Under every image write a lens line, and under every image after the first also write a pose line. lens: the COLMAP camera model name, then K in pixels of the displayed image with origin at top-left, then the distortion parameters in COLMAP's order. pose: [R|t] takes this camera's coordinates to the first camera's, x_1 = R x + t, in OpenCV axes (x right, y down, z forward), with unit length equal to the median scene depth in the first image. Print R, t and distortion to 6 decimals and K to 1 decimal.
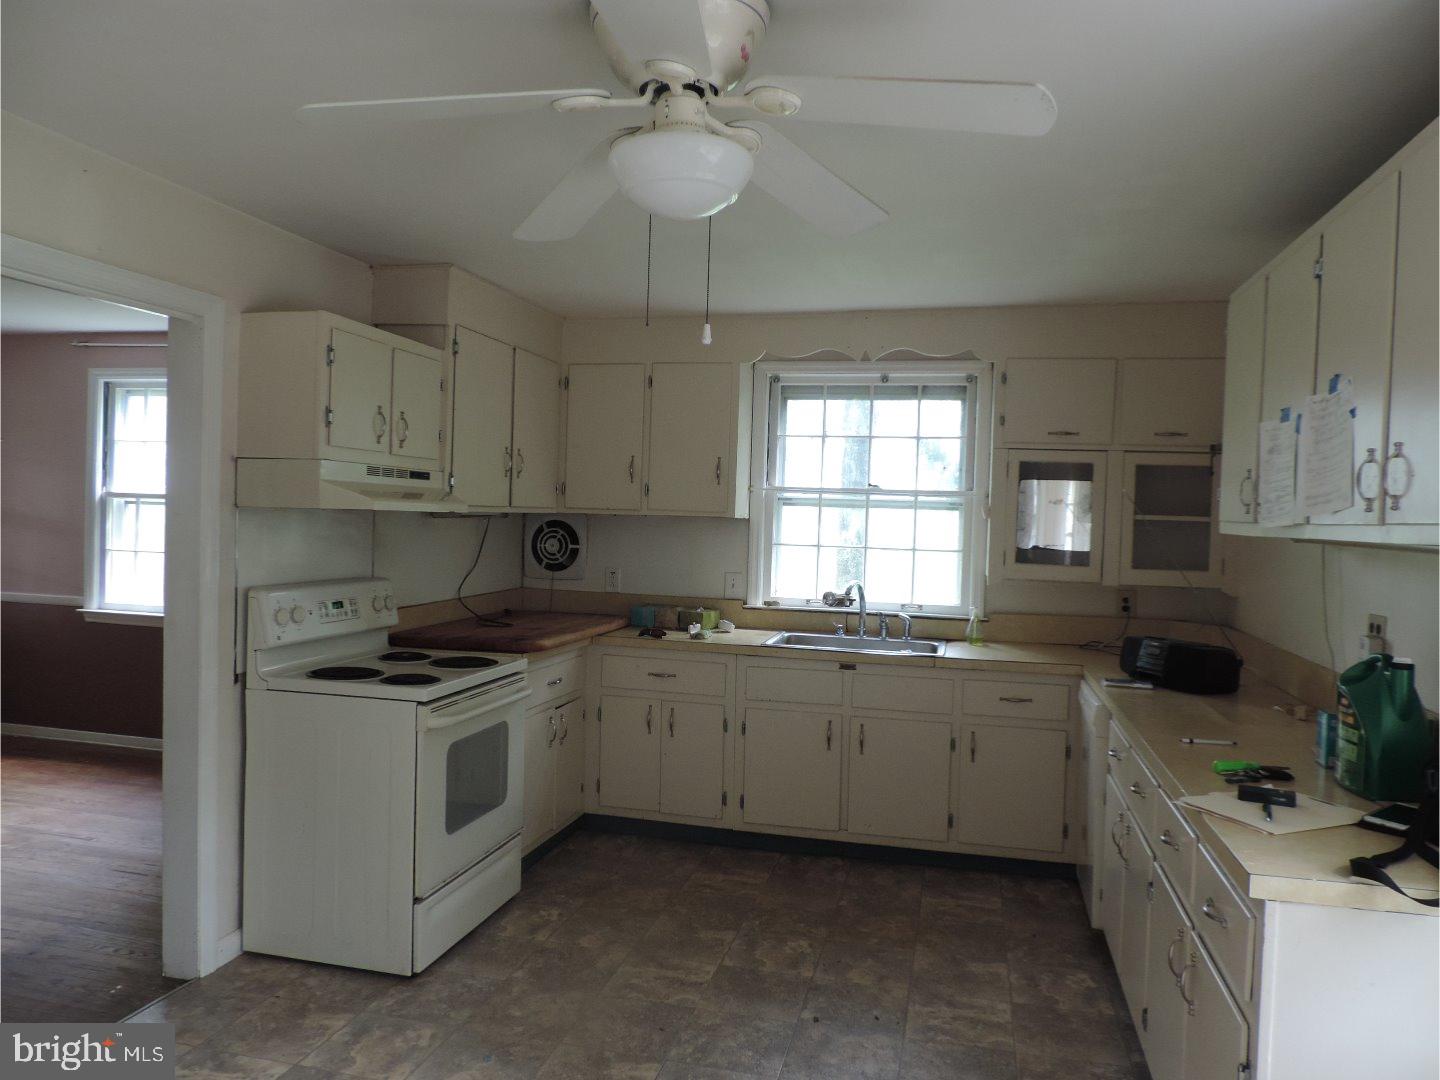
lens RADIAL K [[1020.8, 0, 725.1], [0, 1020.8, 542.6], [0, 0, 1]] dist [-0.024250, 0.008280]
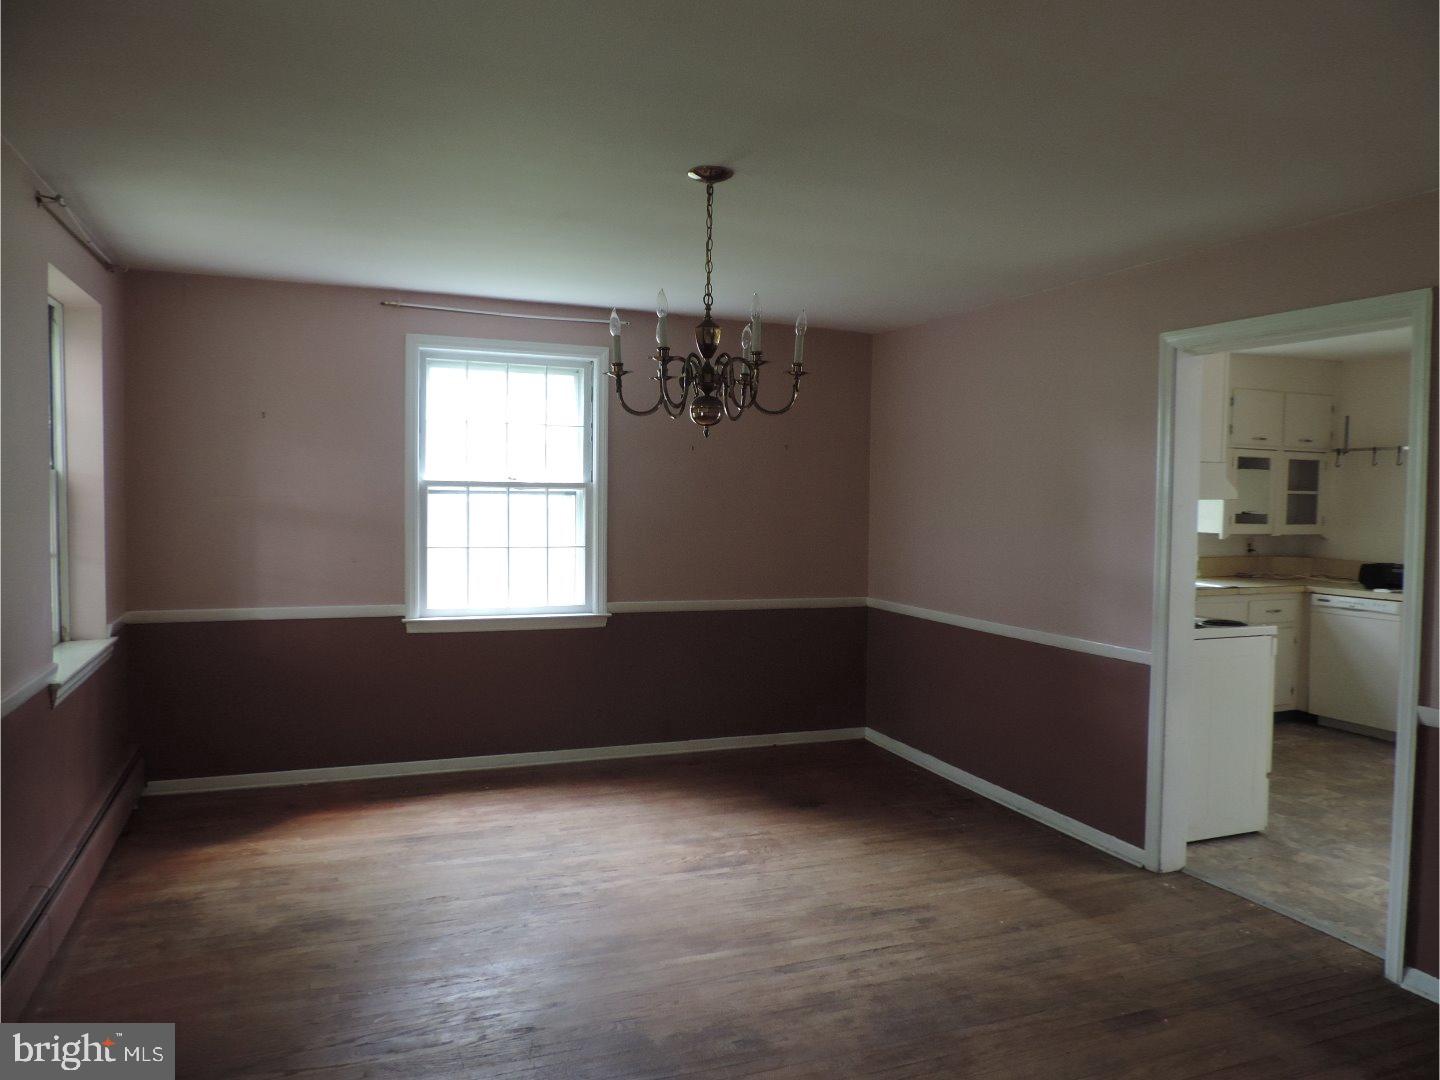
lens RADIAL K [[1020.8, 0, 725.1], [0, 1020.8, 542.6], [0, 0, 1]] dist [-0.024250, 0.008280]
pose [[0.816271, -0.046592, 0.575787, -1.165825], [0.026176, 0.998702, 0.043704, -0.036382], [-0.577076, -0.020602, 0.816431, 0.195933]]
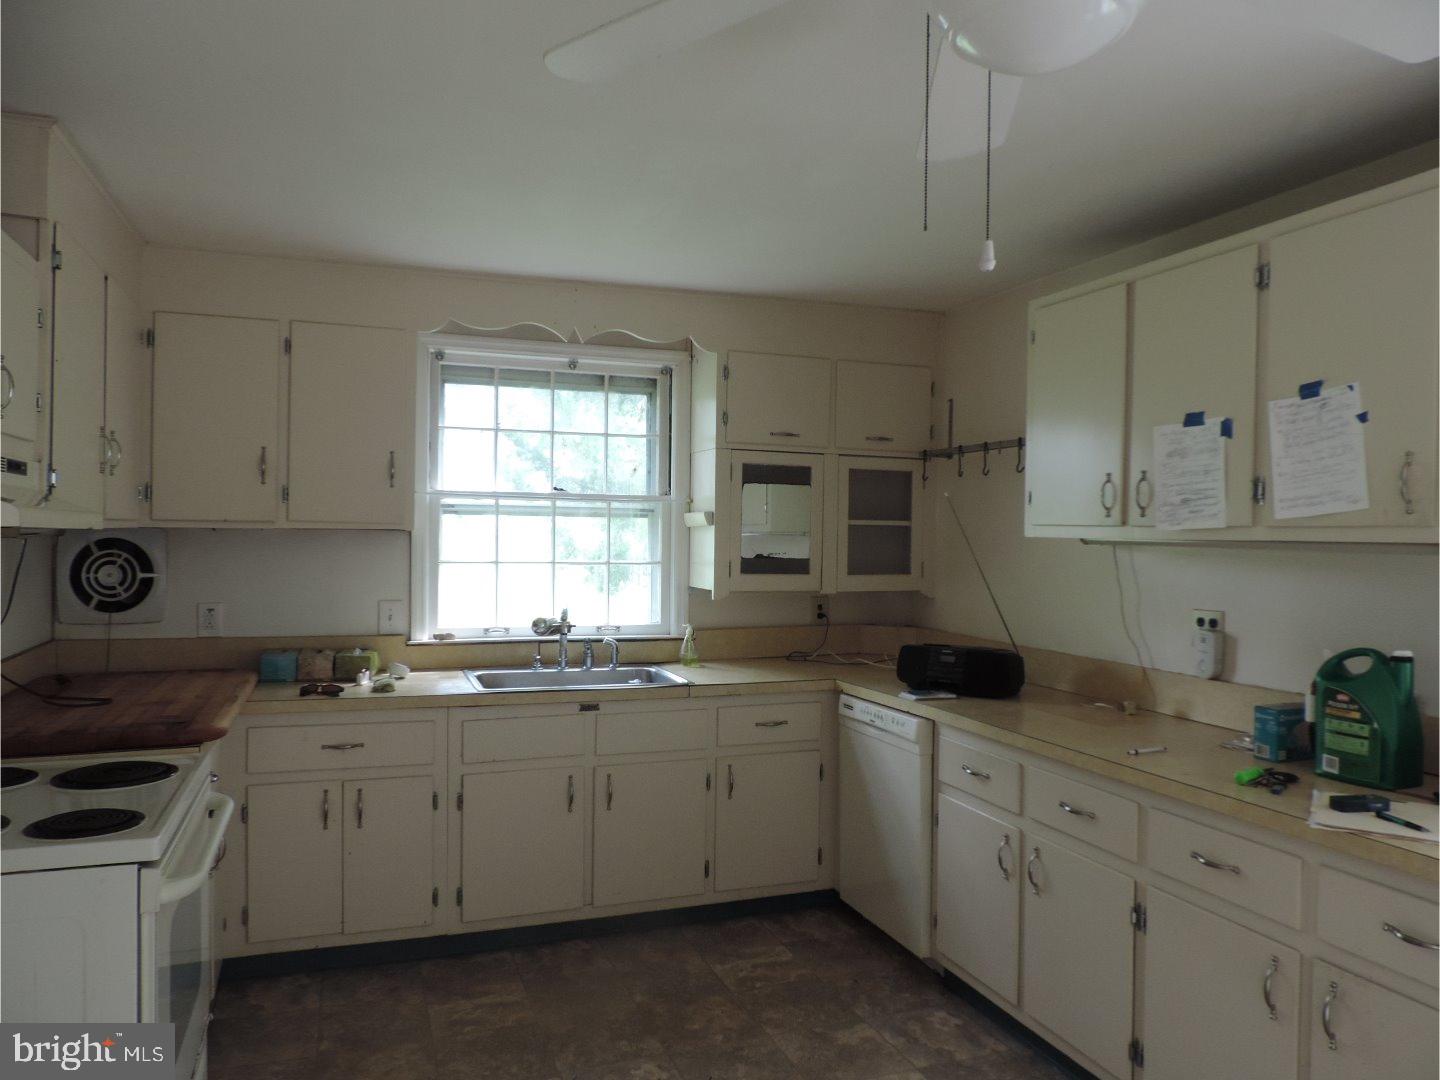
lens RADIAL K [[1020.8, 0, 725.1], [0, 1020.8, 542.6], [0, 0, 1]] dist [-0.024250, 0.008280]
pose [[0.832364, -0.023991, 0.553710, -0.227840], [0.028005, 0.999607, 0.001213, -0.009384], [-0.553521, 0.014497, 0.832709, 0.232168]]
